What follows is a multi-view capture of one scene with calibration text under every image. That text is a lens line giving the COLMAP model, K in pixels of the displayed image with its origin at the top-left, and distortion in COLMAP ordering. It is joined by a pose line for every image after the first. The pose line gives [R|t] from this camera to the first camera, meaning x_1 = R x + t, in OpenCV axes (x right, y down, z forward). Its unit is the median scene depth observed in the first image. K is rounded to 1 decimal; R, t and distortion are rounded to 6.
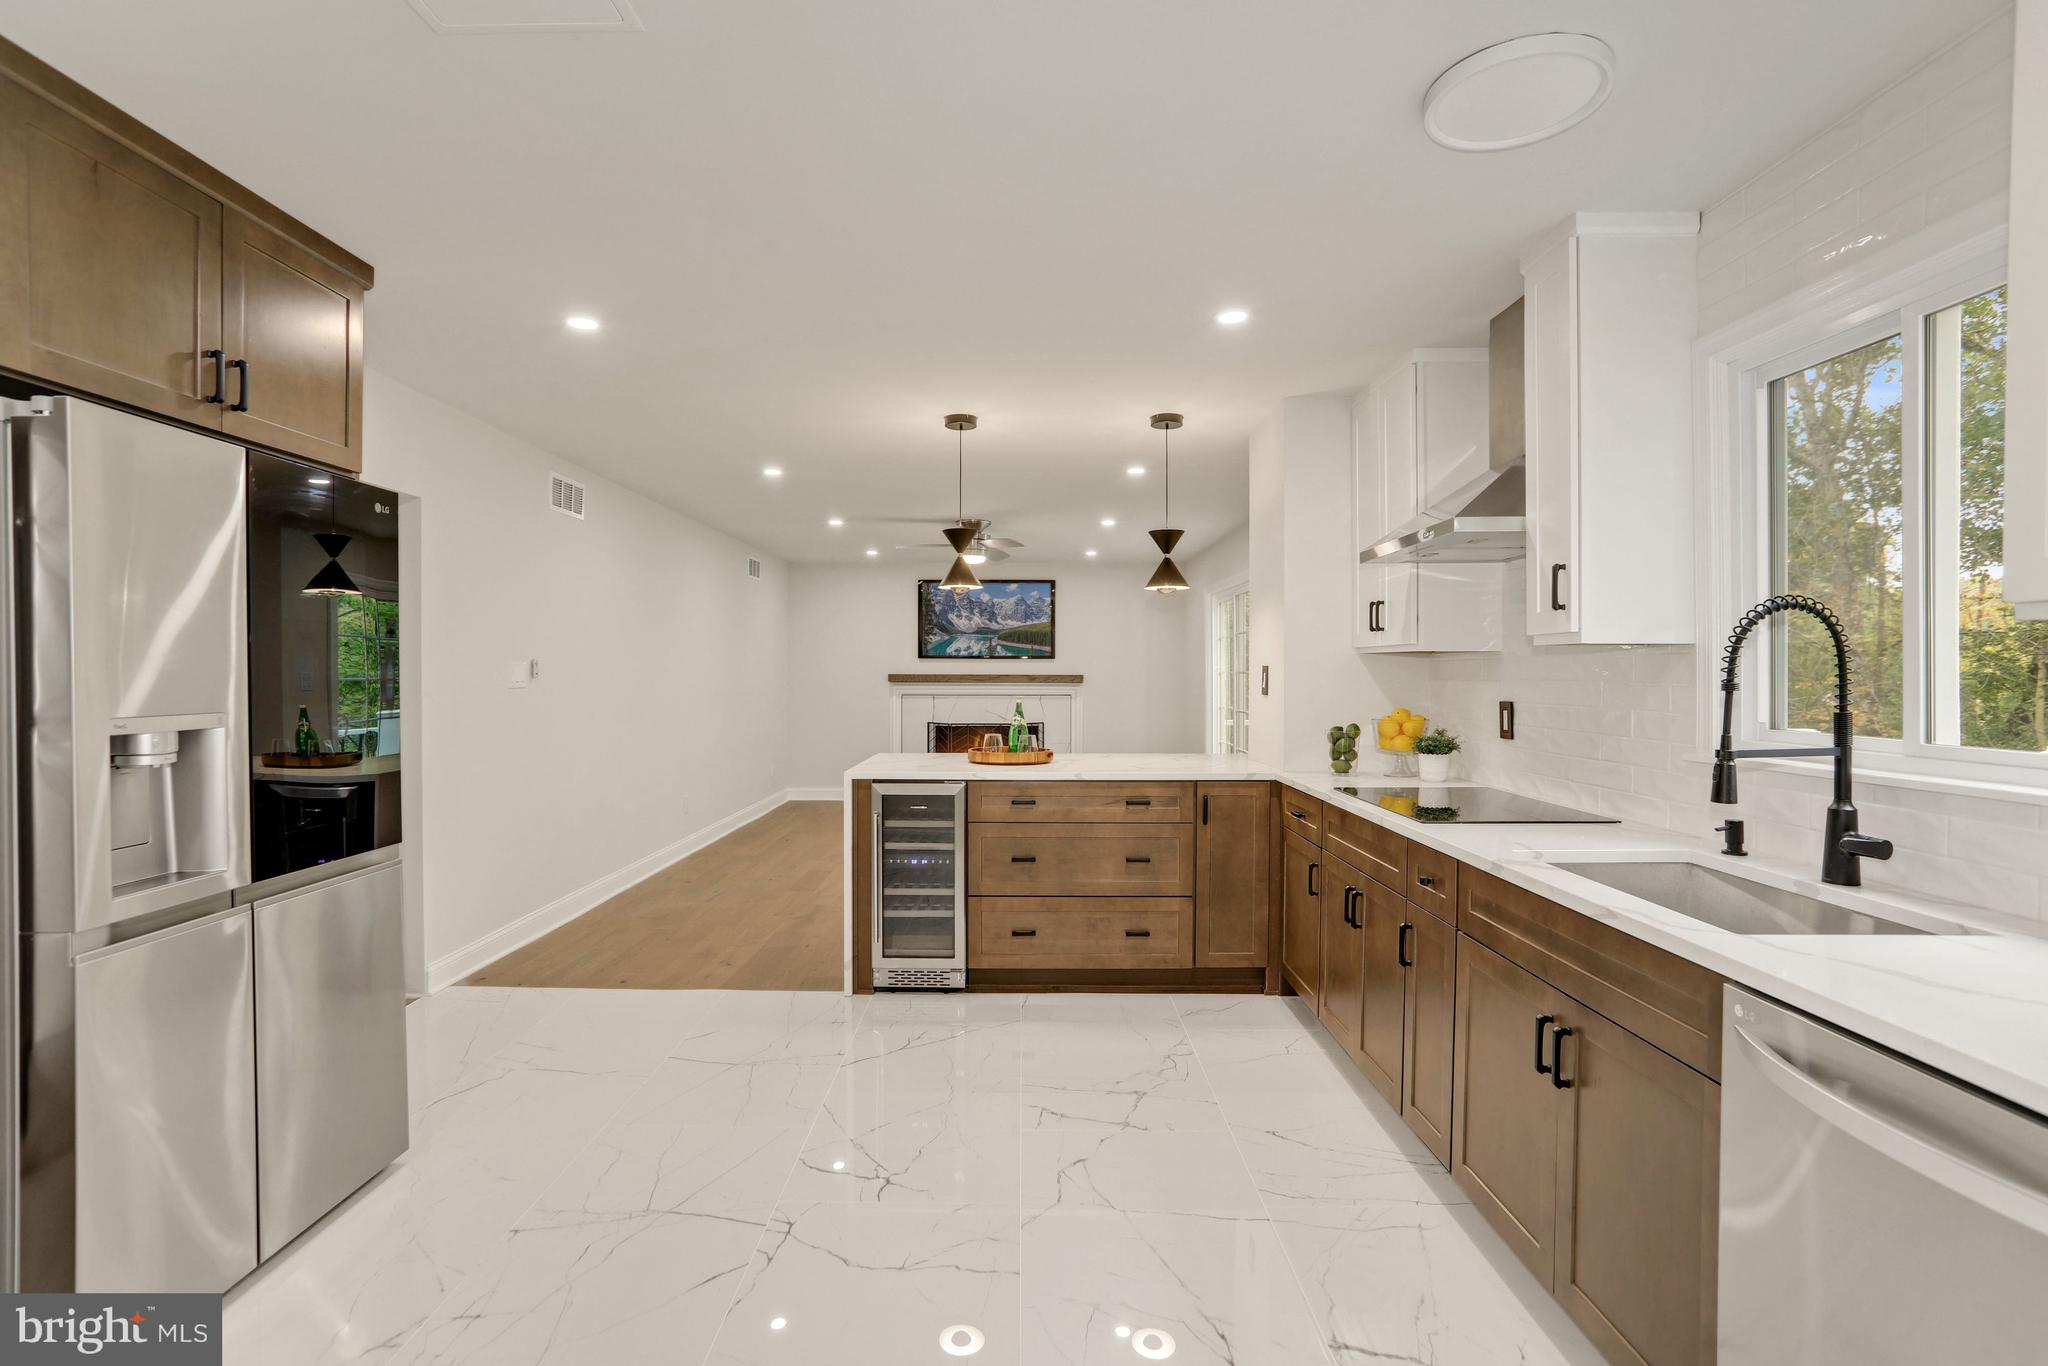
lens RADIAL K [[979.3, 0, 1007.3], [0, 979.3, 675.9], [0, 0, 1]] dist [-0.069777, 0.039115]
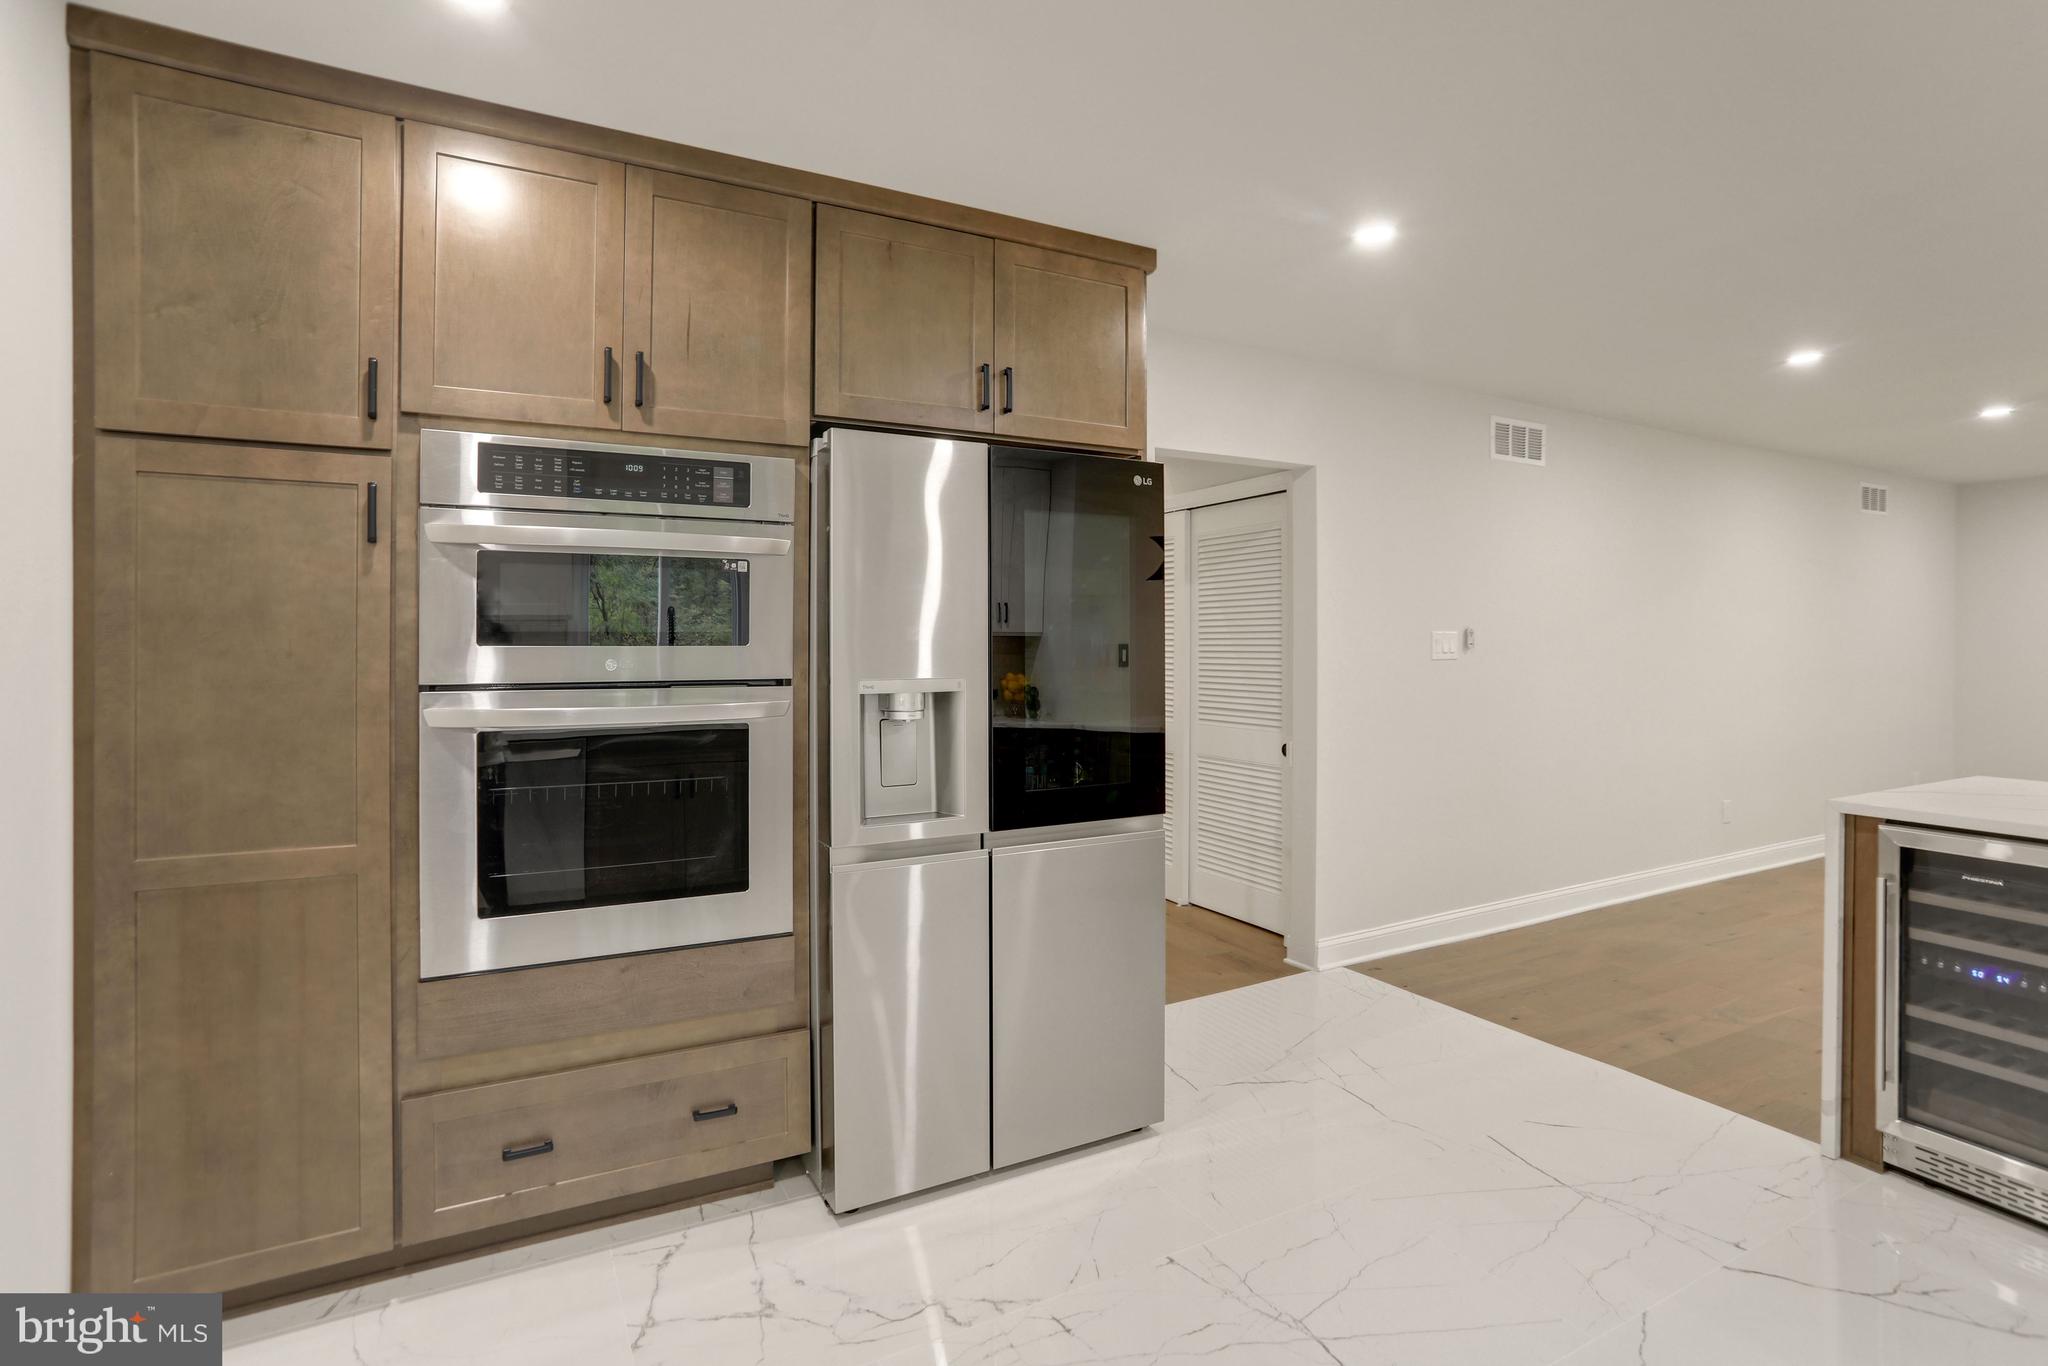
lens RADIAL K [[980.2, 0, 1022.2], [0, 980.2, 645.3], [0, 0, 1]] dist [-0.066532, 0.032125]
pose [[0.482840, 0.000186, -0.875709, 0.119818], [-0.001732, 0.999998, -0.000743, -0.000094], [0.875707, 0.001876, 0.482839, 0.245781]]
